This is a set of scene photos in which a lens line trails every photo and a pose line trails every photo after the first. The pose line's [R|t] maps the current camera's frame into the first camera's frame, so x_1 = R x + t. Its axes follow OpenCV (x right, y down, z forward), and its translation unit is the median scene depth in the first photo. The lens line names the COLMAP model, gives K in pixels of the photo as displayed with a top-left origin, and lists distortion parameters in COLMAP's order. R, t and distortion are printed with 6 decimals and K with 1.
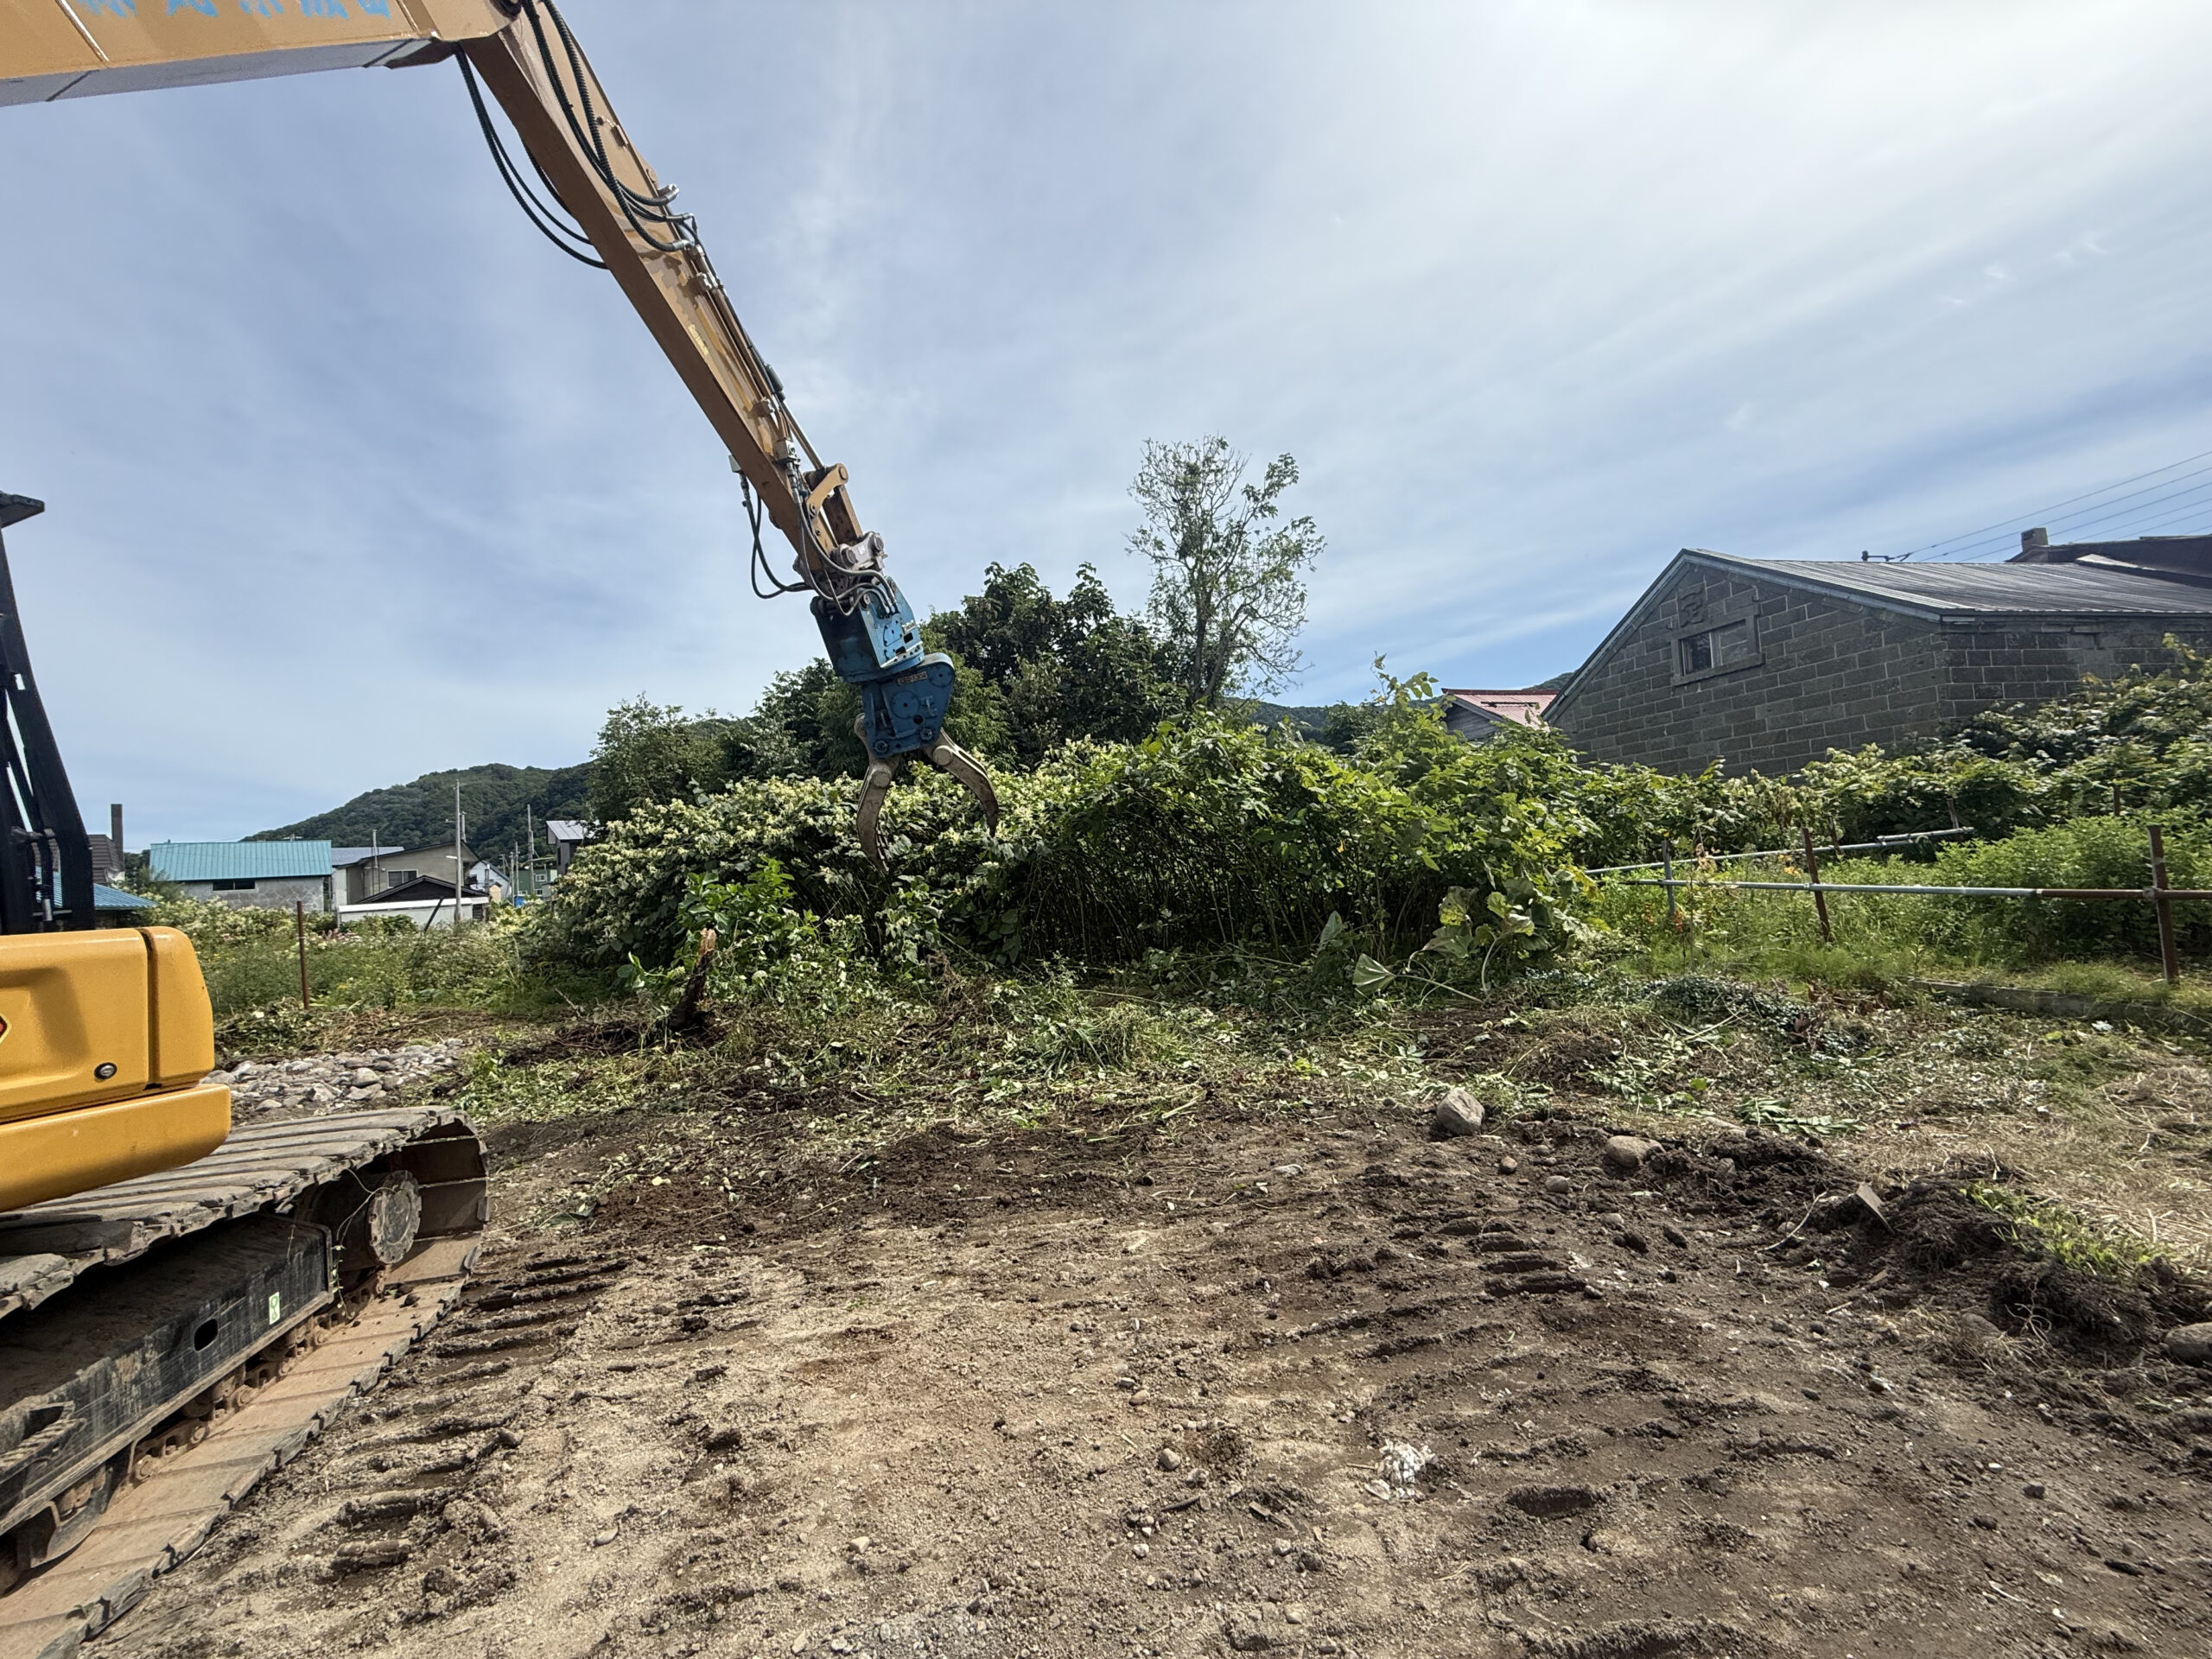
lens RADIAL K [[877.2, 0, 1100.0], [0, 877.2, 831.0], [0, 0, 1]] dist [-0.000938, 0.000099]
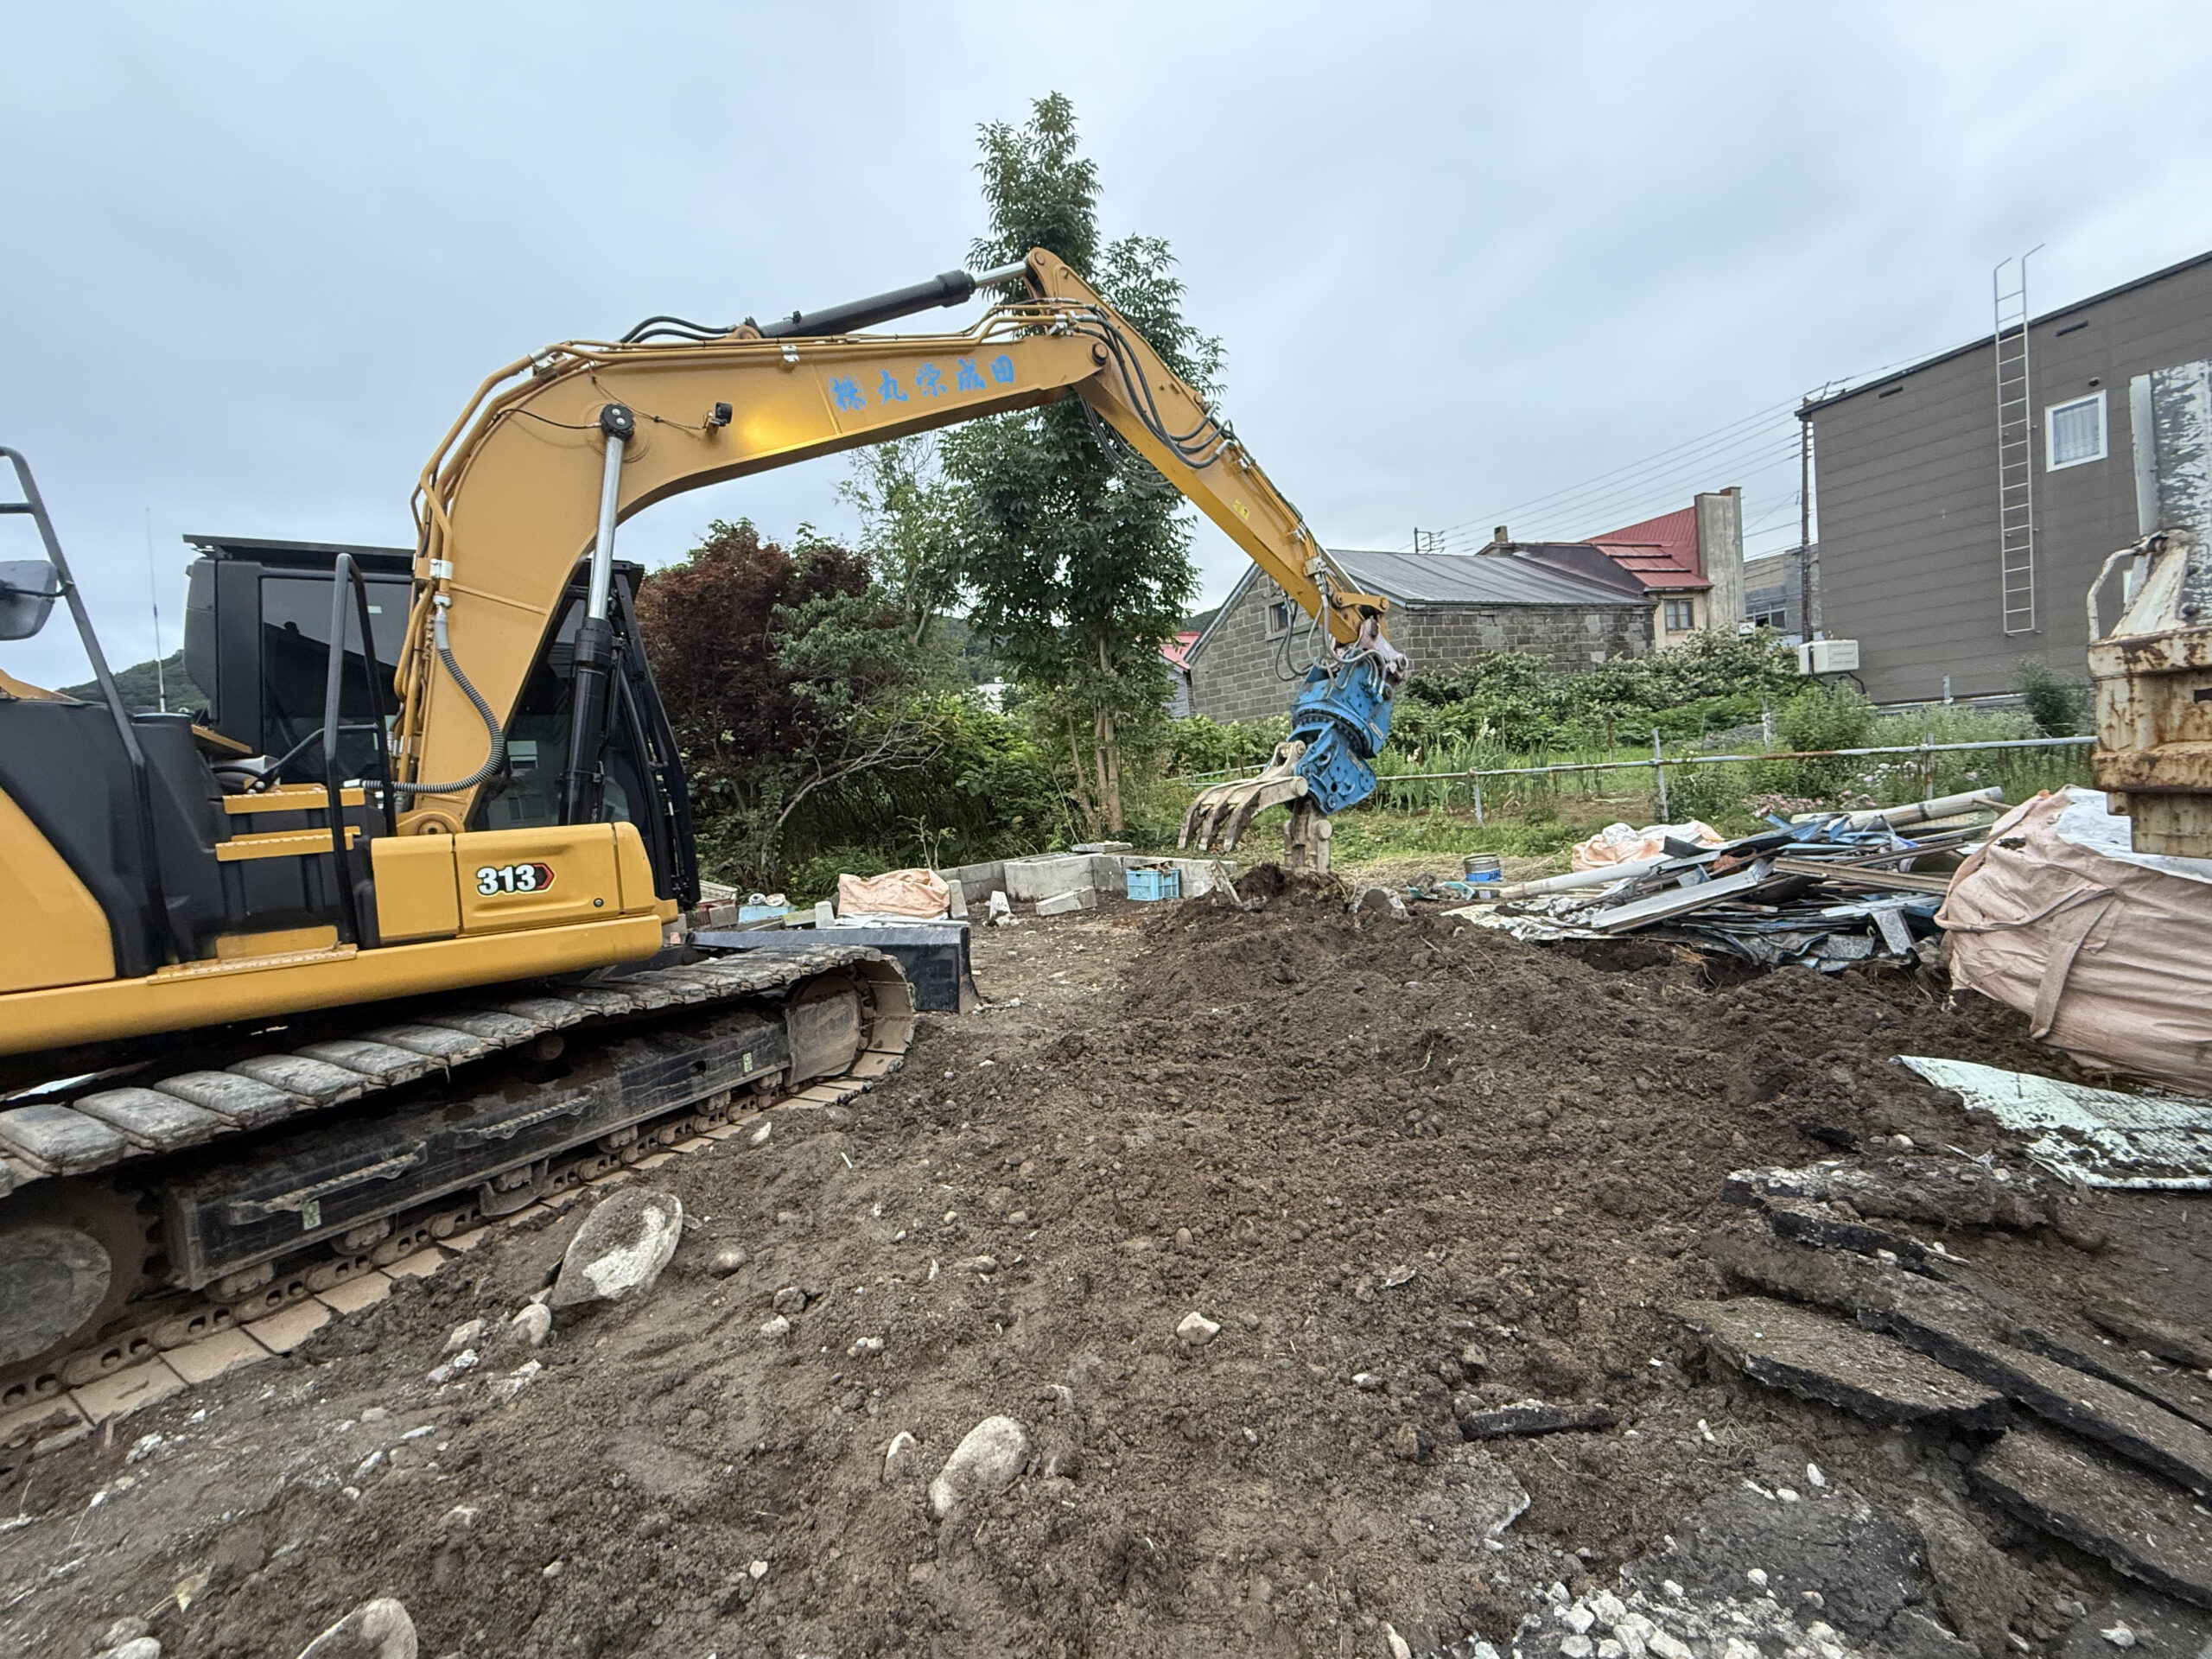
lens RADIAL K [[877.2, 0, 1100.0], [0, 877.2, 831.0], [0, 0, 1]] dist [-0.000938, 0.000099]
pose [[0.944724, -0.059440, 0.322435, -0.037051], [0.030214, 0.995028, 0.094905, -0.006369], [-0.326473, -0.079917, 0.941822, -0.171451]]
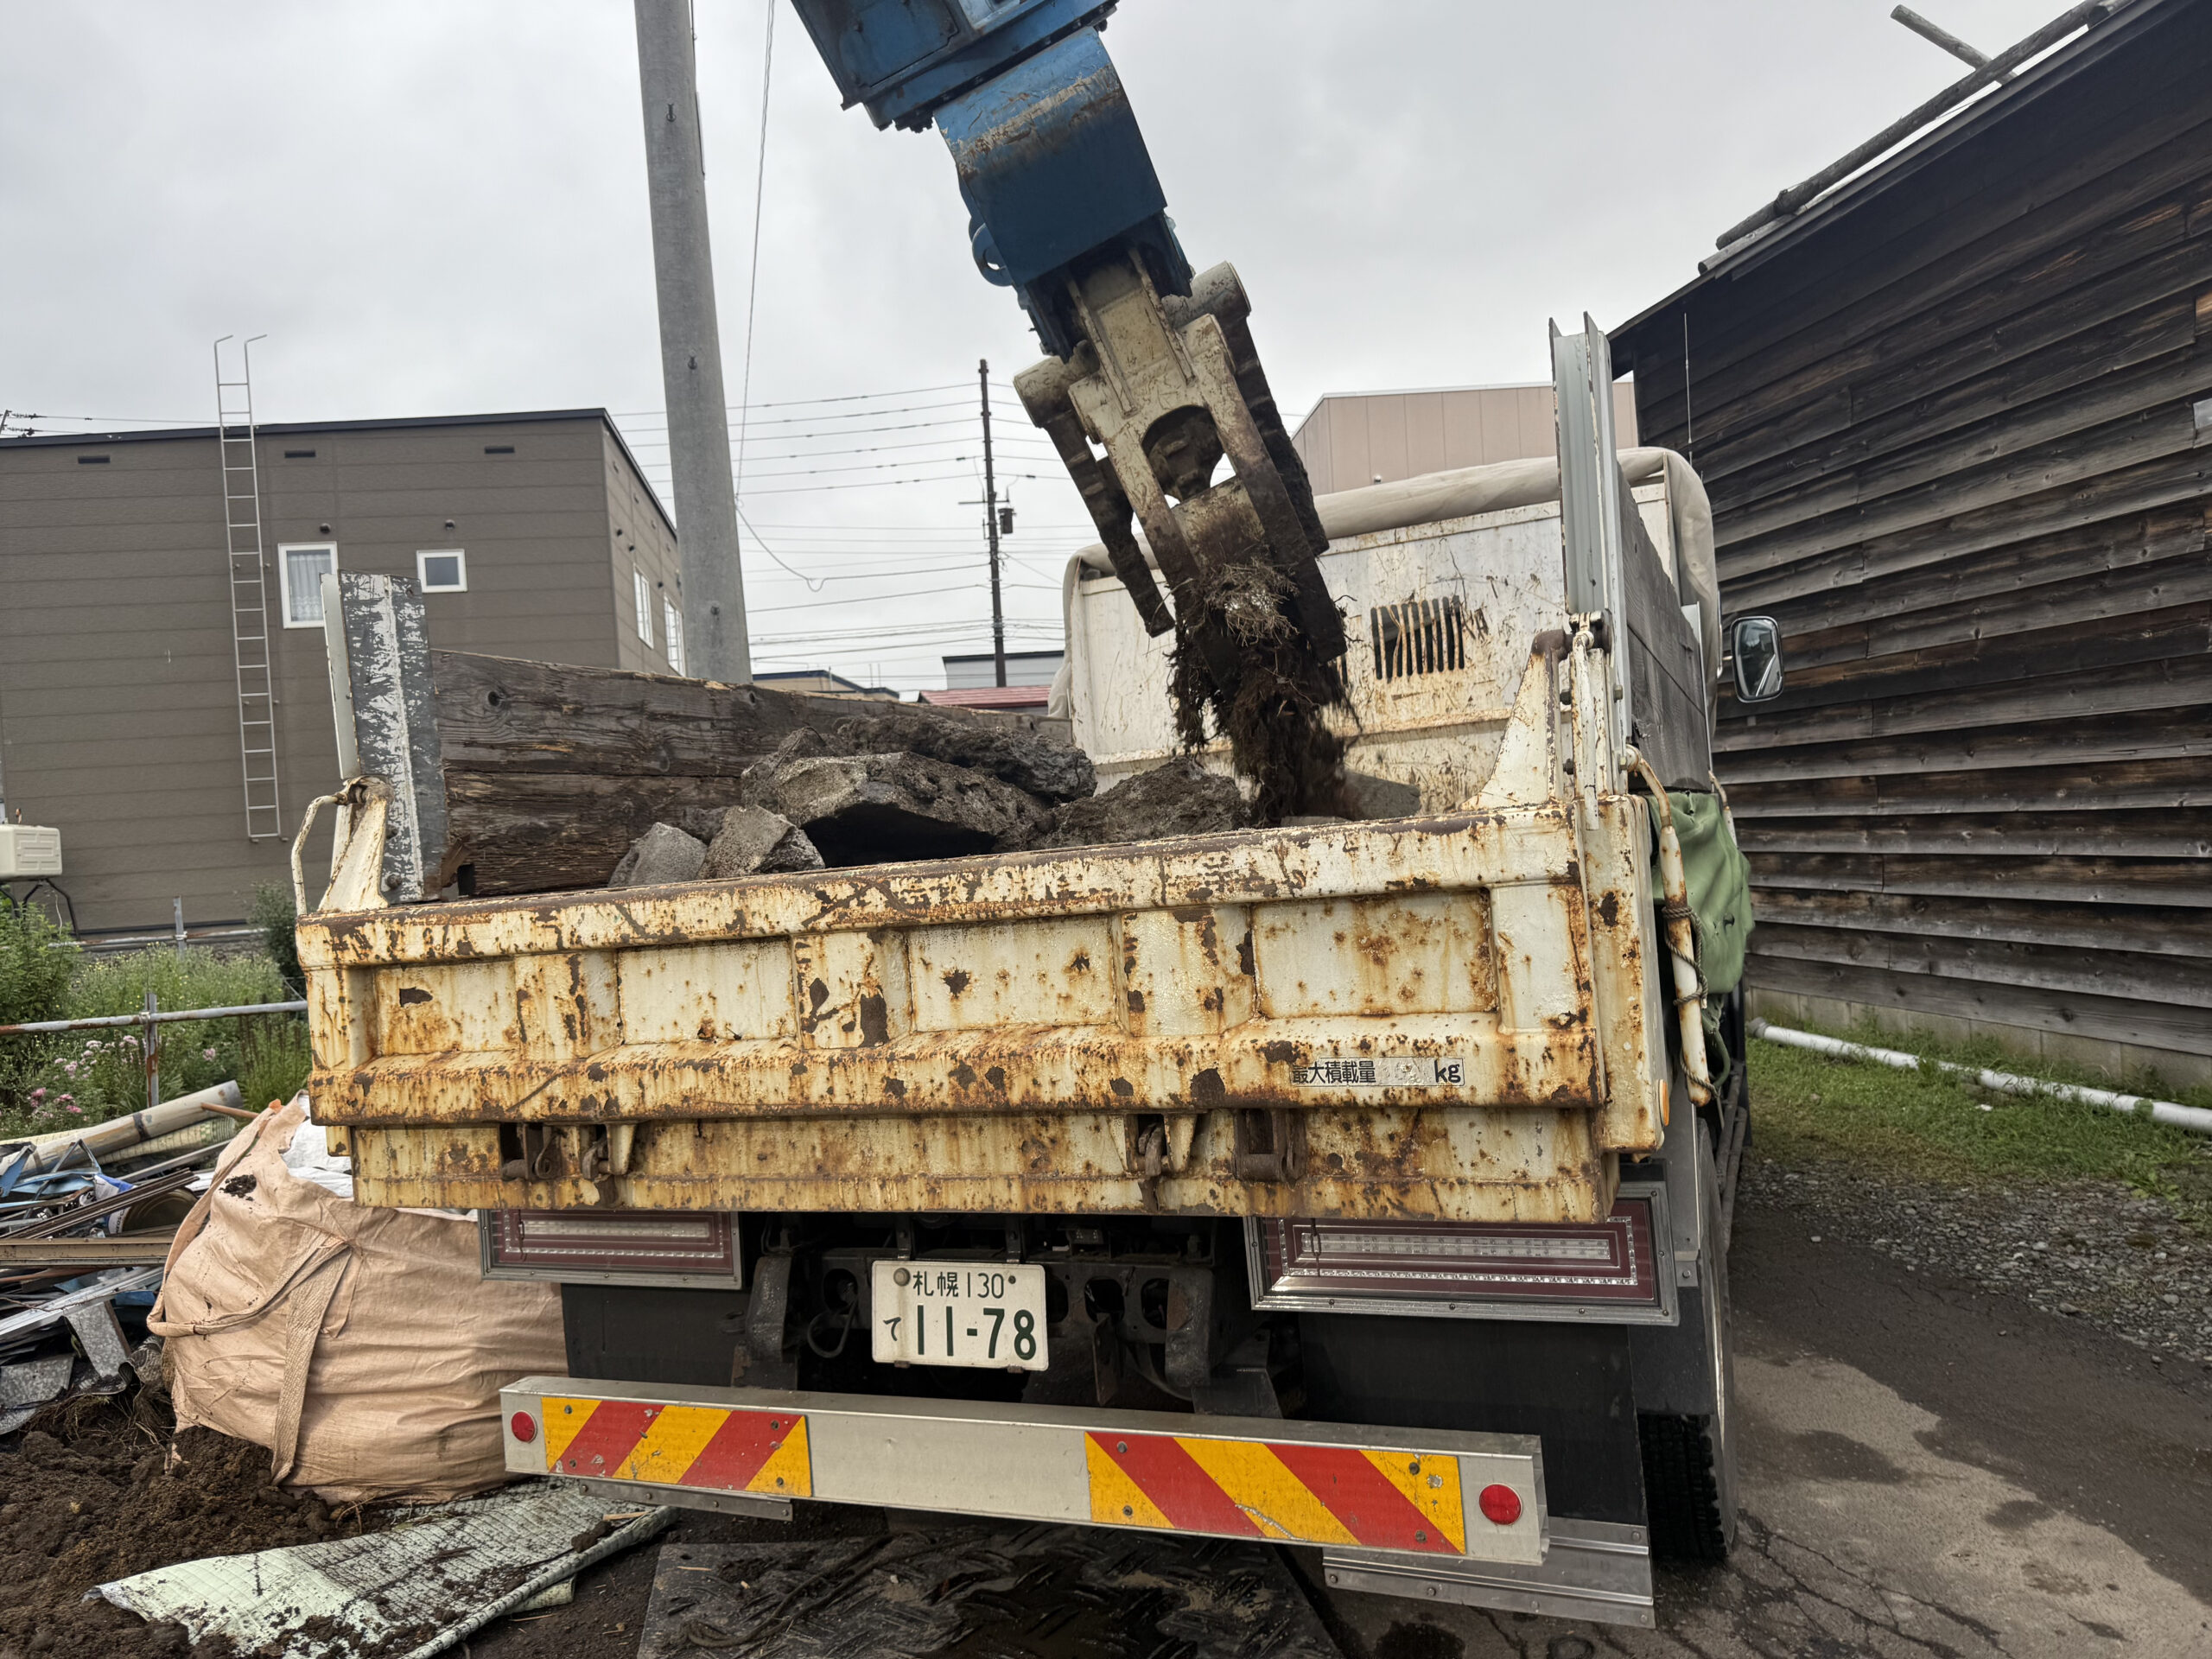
lens RADIAL K [[1562.5, 0, 1106.9], [0, 1562.5, 858.8], [0, 0, 1]] dist [0.024363, -0.030218]
pose [[-0.053280, 0.047985, 0.997426, -0.031047], [0.021711, 0.998664, -0.046885, -0.010529], [-0.998344, 0.019157, -0.054250, -0.171681]]
